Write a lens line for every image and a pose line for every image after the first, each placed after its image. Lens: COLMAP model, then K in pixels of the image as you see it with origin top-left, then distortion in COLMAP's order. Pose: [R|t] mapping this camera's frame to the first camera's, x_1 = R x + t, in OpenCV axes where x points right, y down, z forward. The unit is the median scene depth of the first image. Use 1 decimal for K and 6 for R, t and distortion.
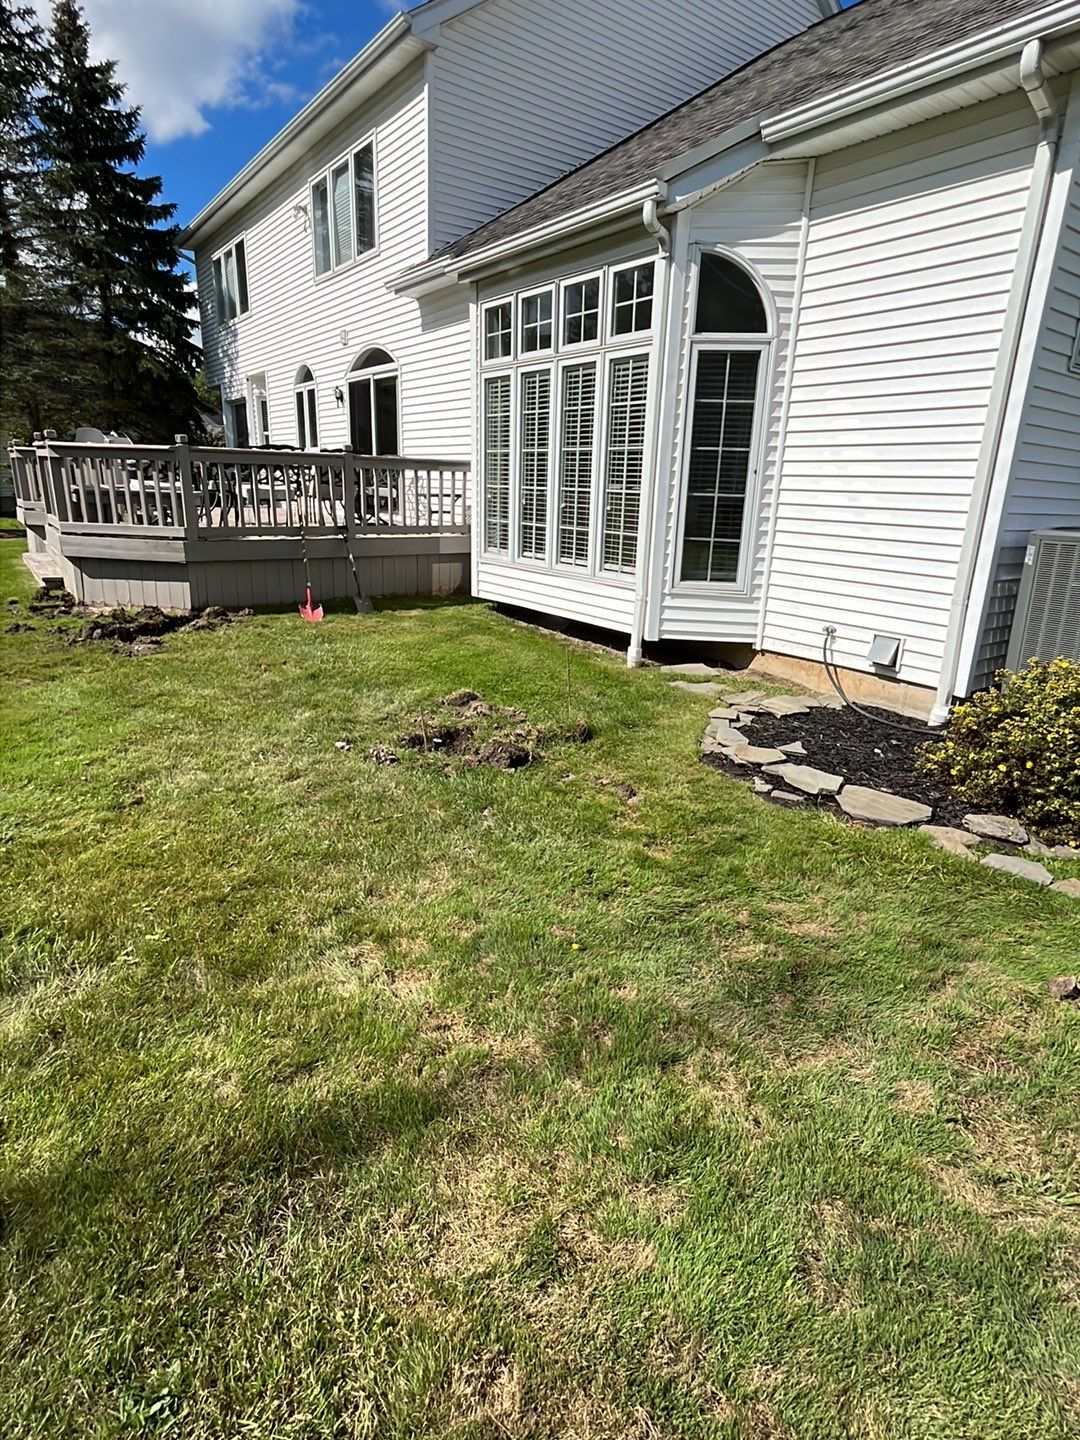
lens RADIAL K [[762.0, 0, 544.8], [0, 762.0, 716.1], [0, 0, 1]] dist [0.000167, -0.000673]
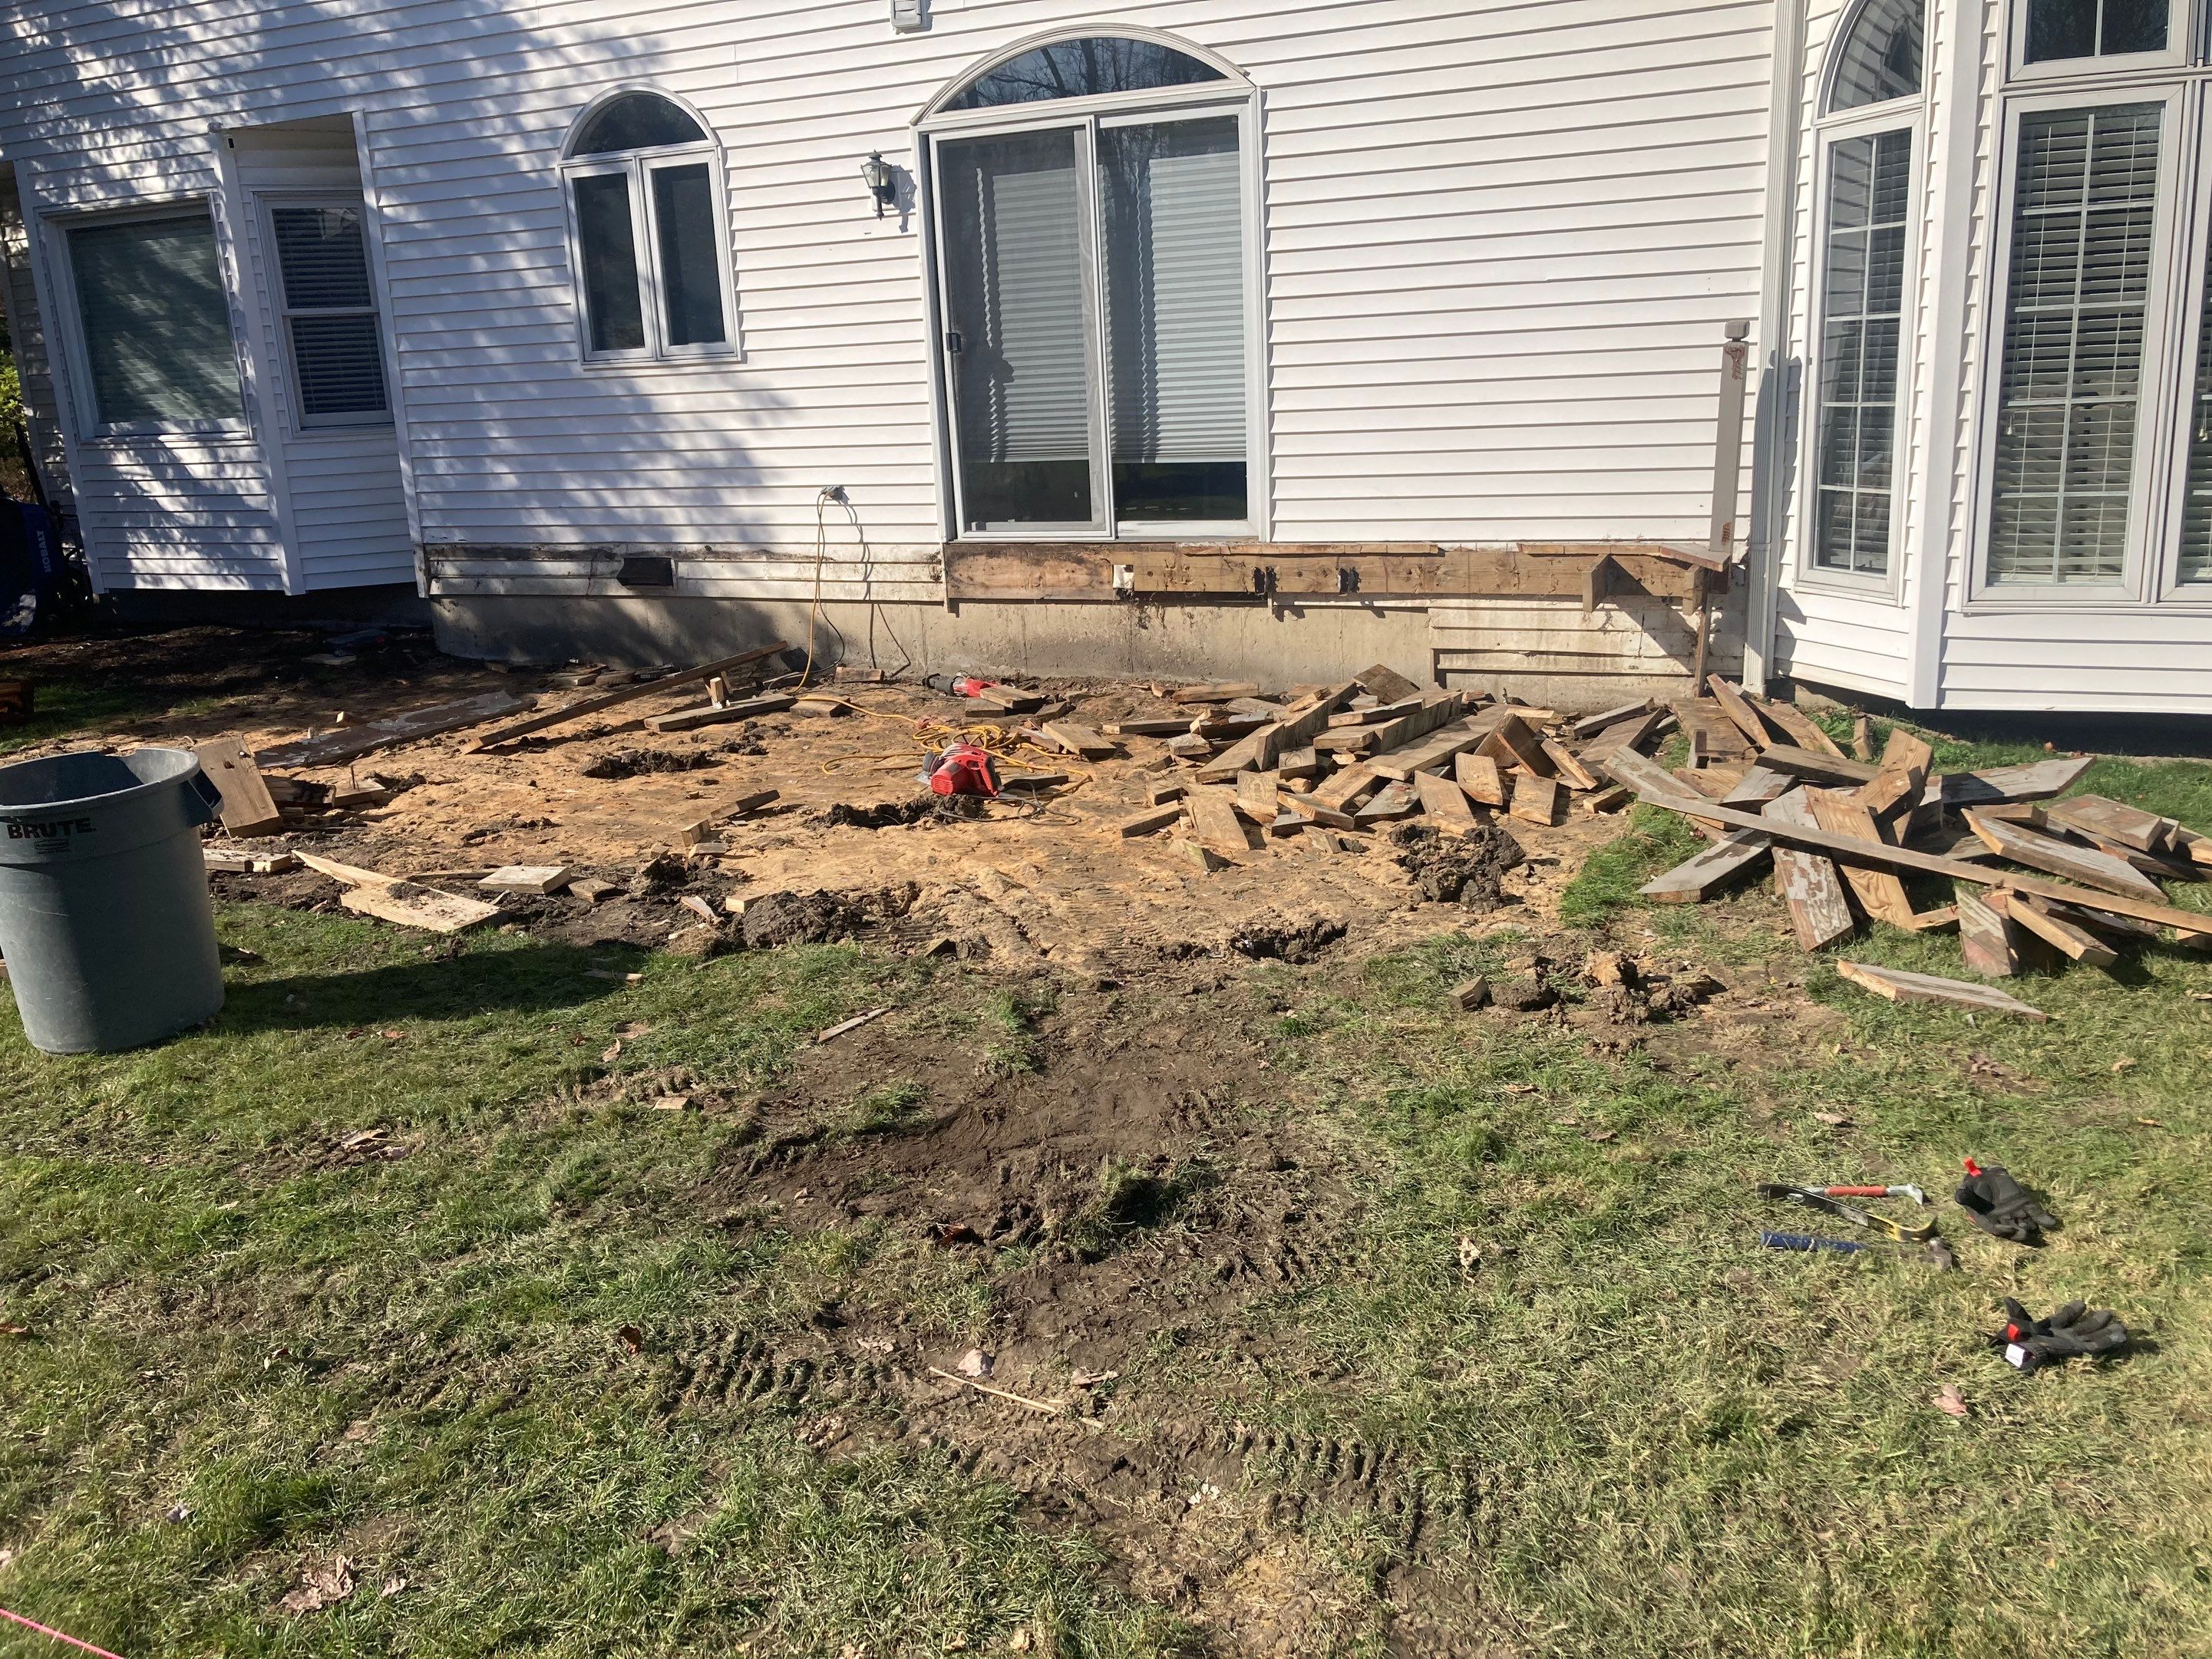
lens RADIAL K [[1843.3, 0, 1113.4], [0, 1843.3, 811.5], [0, 0, 1]] dist [0.025801, -0.024113]
pose [[0.876620, -0.187657, 0.443082, -1.390582], [0.212447, 0.977151, -0.006468, -0.313148], [-0.431745, 0.099801, 0.896458, 0.657217]]
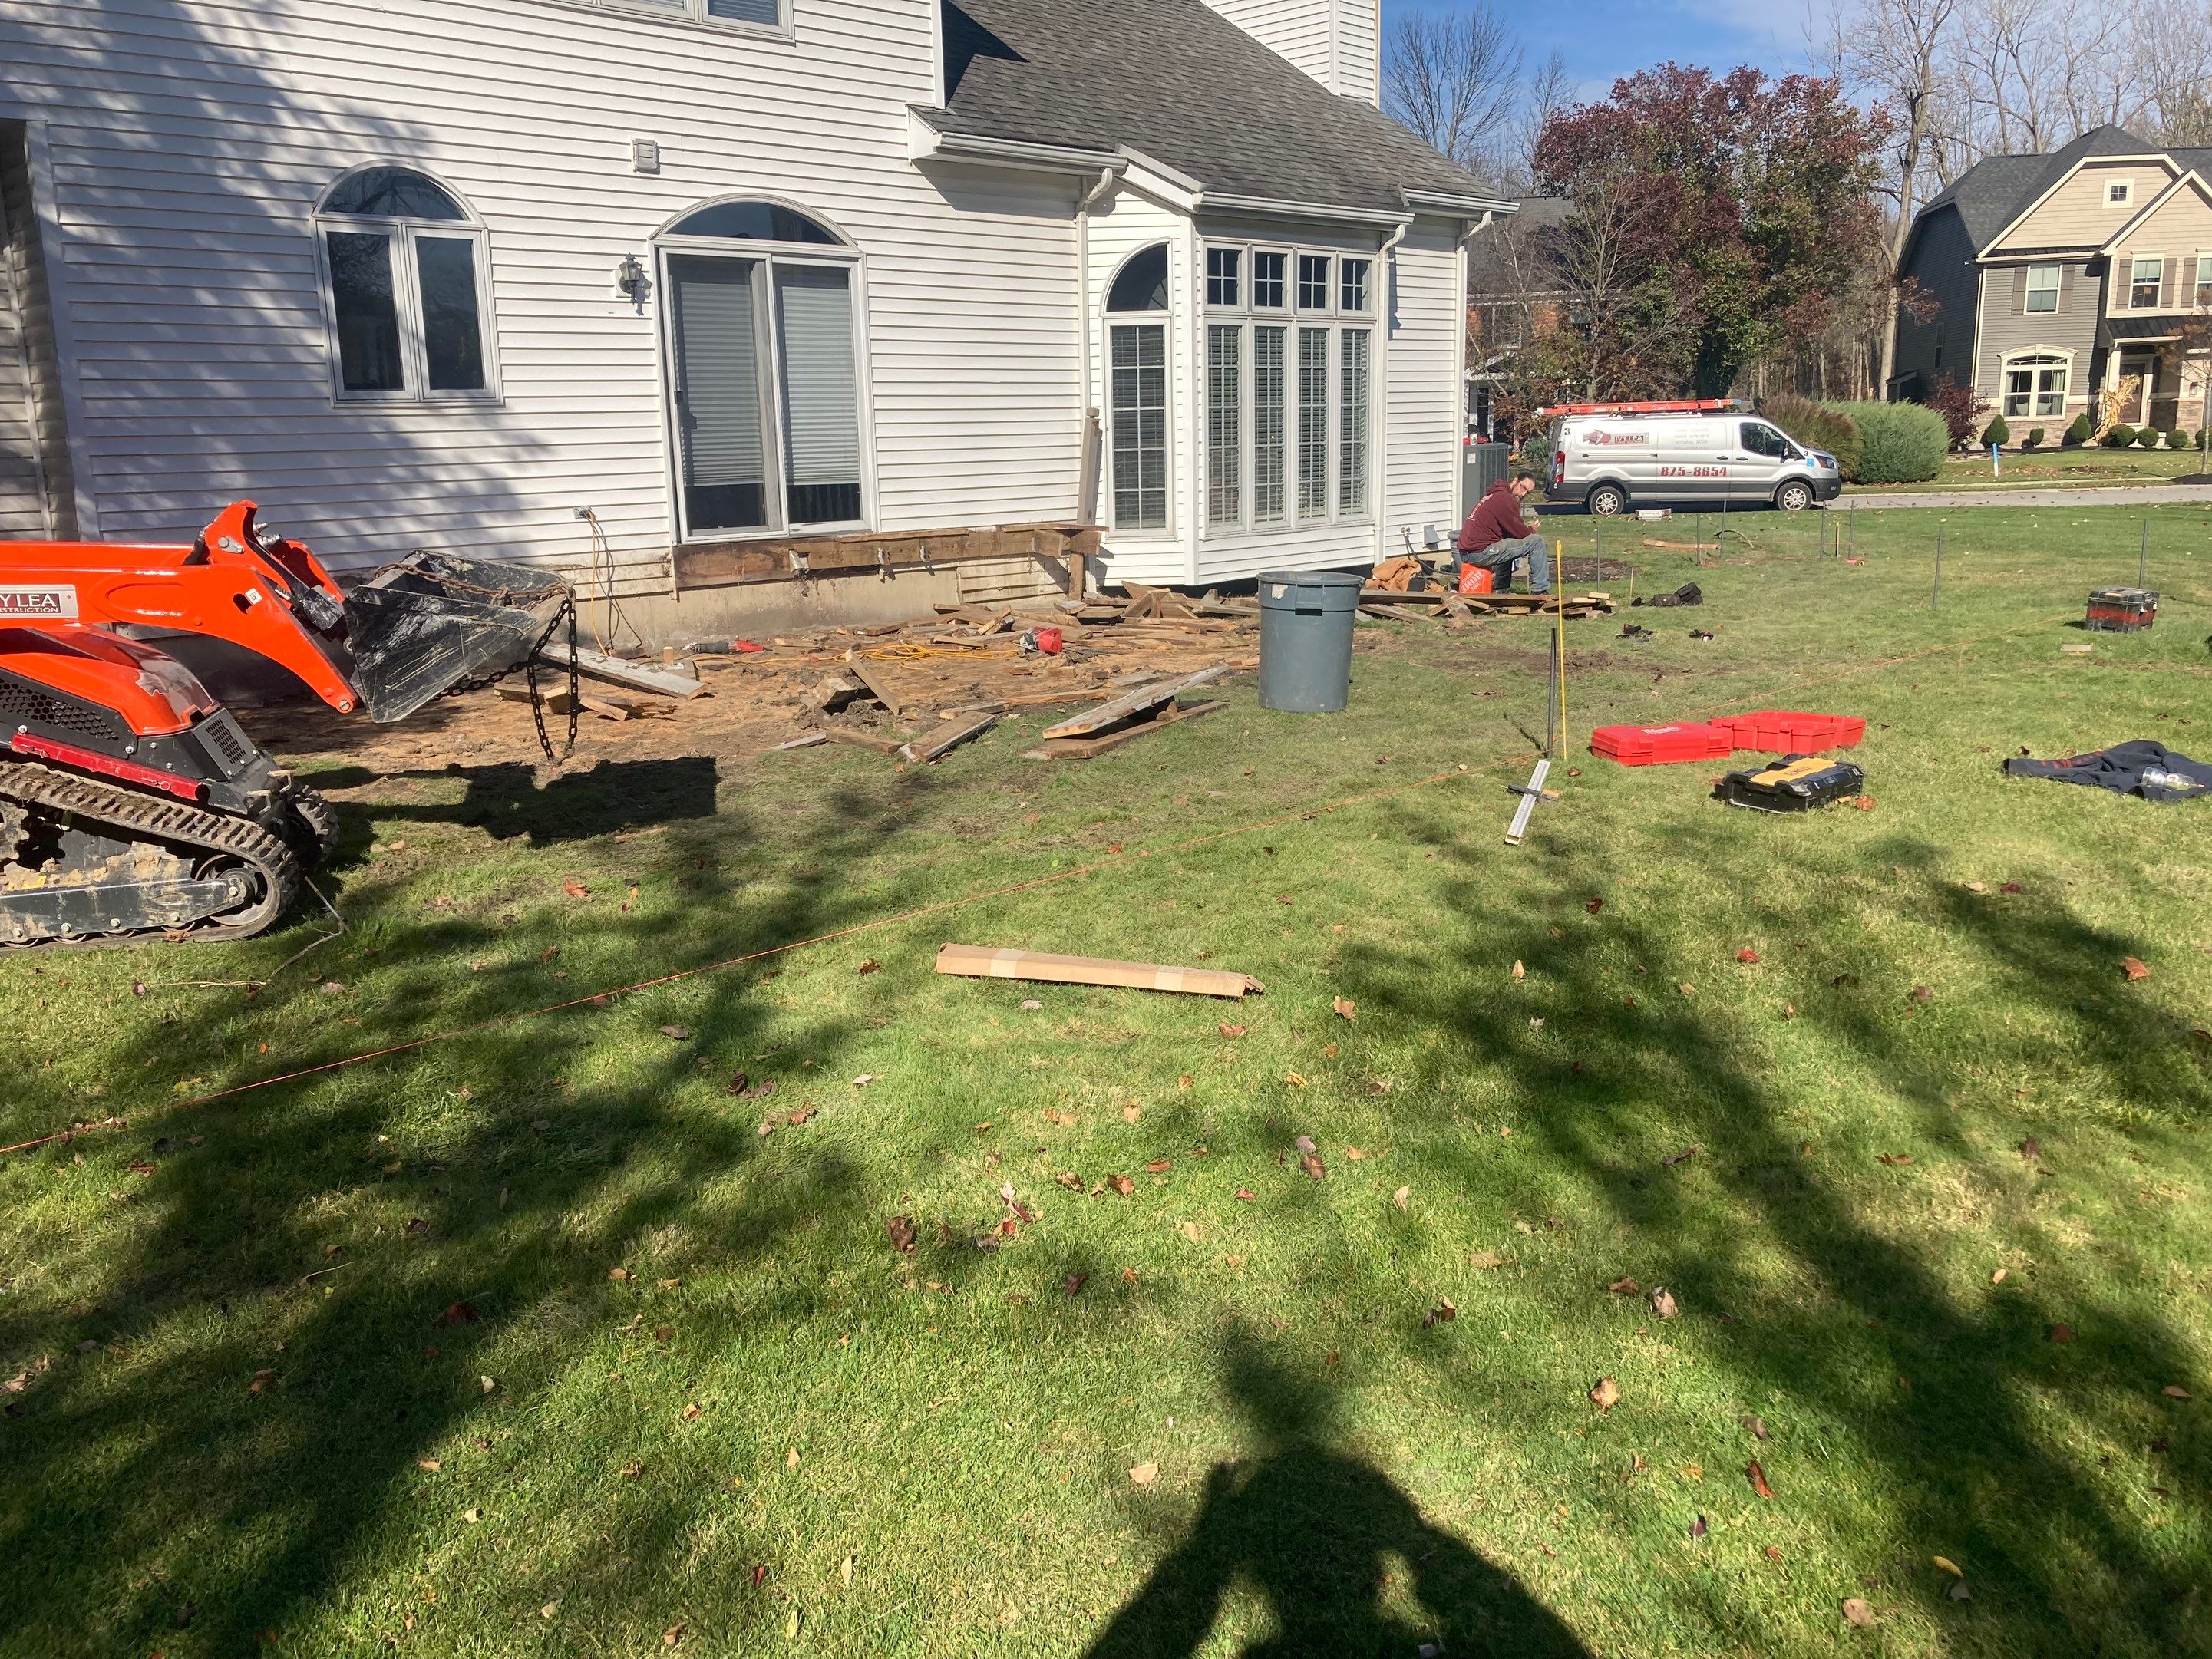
lens RADIAL K [[1843.3, 0, 1115.3], [0, 1843.3, 829.0], [0, 0, 1]] dist [0.025801, -0.024113]
pose [[-0.157392, -0.234104, 0.959387, -3.333728], [0.307497, 0.911581, 0.272885, -0.800395], [-0.938442, 0.337959, -0.071489, 2.196253]]
